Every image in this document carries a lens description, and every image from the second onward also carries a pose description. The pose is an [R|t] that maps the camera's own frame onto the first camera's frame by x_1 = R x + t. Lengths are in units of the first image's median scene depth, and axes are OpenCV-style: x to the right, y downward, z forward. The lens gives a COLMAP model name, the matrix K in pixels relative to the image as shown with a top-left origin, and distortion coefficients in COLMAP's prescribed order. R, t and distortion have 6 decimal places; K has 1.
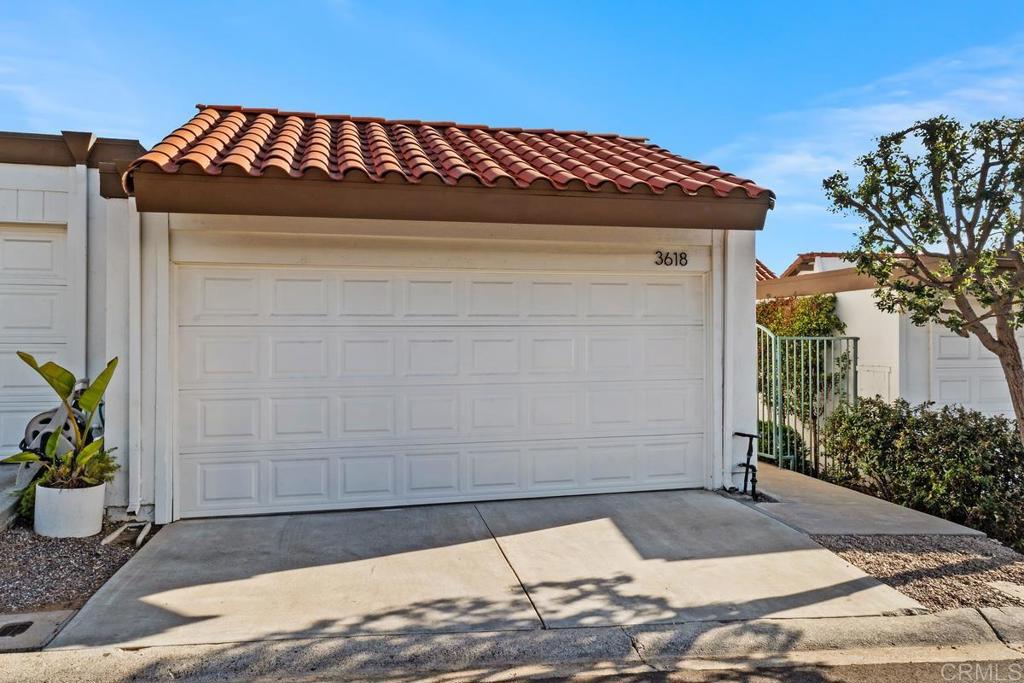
lens RADIAL K [[699.7, 0, 512.0], [0, 699.7, 341.5], [0, 0, 1]] dist [0.003499, 0.001014]
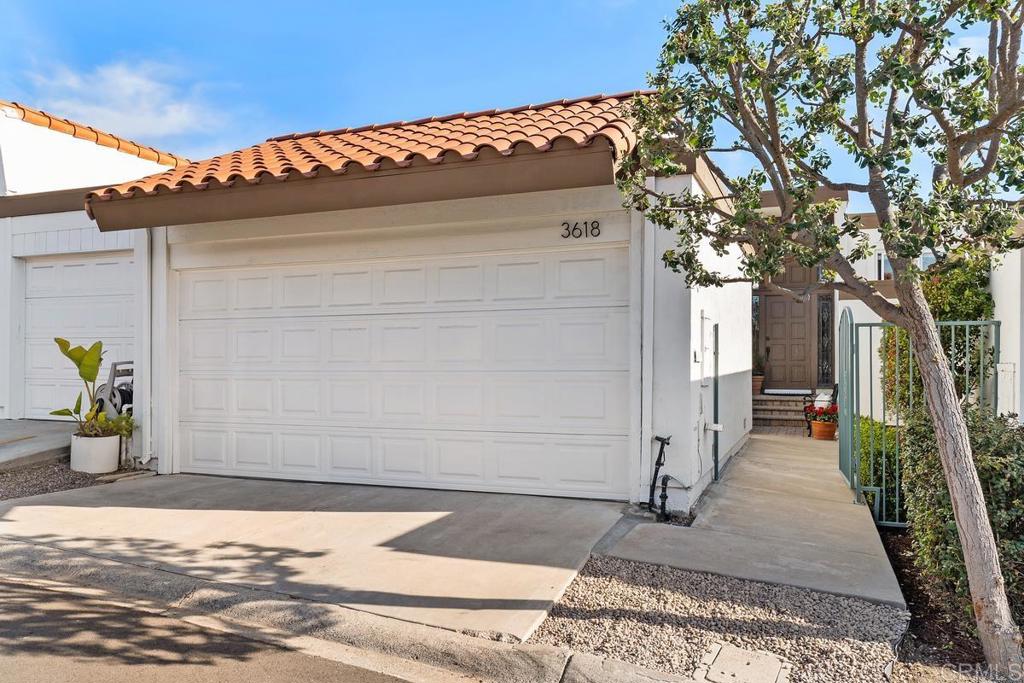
lens RADIAL K [[770.8, 0, 512.0], [0, 770.8, 341.5], [0, 0, 1]] dist [0.004713, 0.004422]
pose [[0.817518, -0.012465, -0.575769, 0.975183], [-0.000357, 0.999755, -0.022150, 0.056477], [0.575903, 0.018313, 0.817313, 0.243892]]
